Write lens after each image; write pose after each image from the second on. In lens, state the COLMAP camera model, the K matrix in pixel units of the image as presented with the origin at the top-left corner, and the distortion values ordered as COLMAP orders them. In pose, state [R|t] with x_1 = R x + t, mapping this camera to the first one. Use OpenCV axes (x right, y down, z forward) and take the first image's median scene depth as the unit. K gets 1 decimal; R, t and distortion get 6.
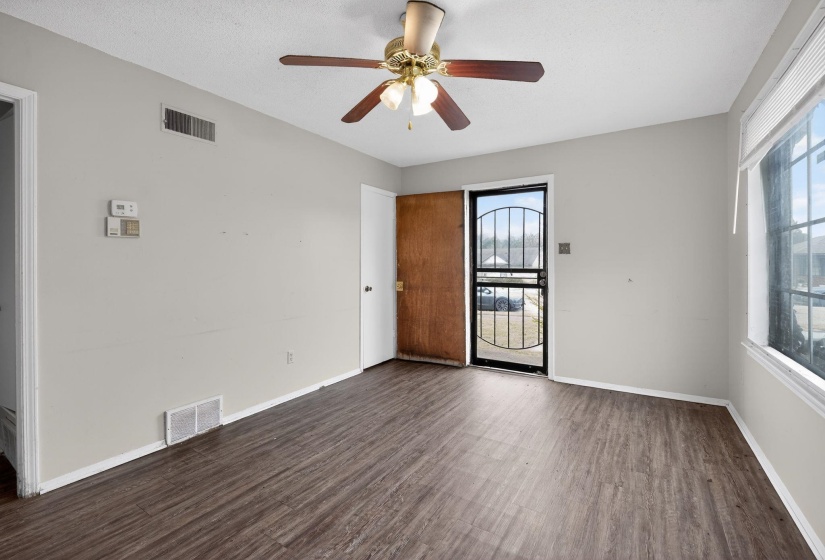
lens RADIAL K [[365.1, 0, 423.4], [0, 365.1, 260.4], [0, 0, 1]] dist [-0.020644, 0.001277]
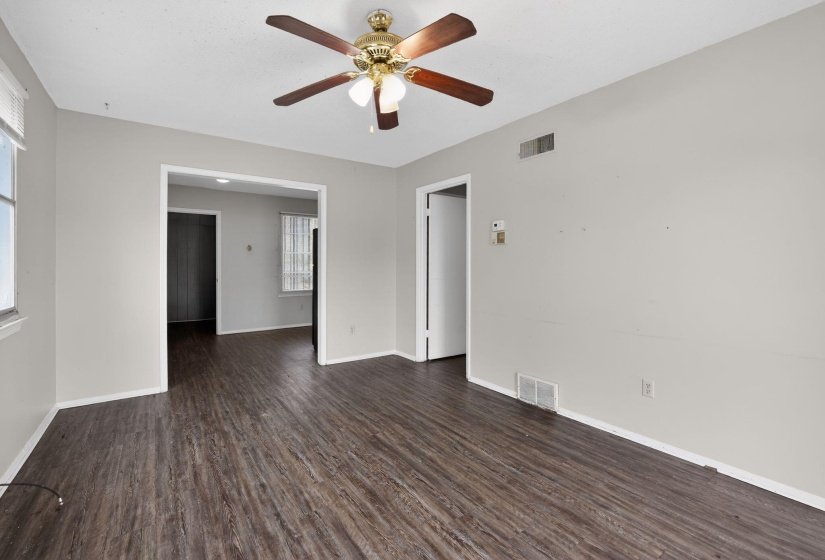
lens RADIAL K [[365.1, 0, 410.0], [0, 365.1, 271.8], [0, 0, 1]] dist [-0.020644, 0.001277]
pose [[-0.397996, 0.019904, -0.917171, 0.607740], [0.006470, 0.999801, 0.018890, 0.016522], [0.917364, 0.001584, -0.398046, 1.053793]]
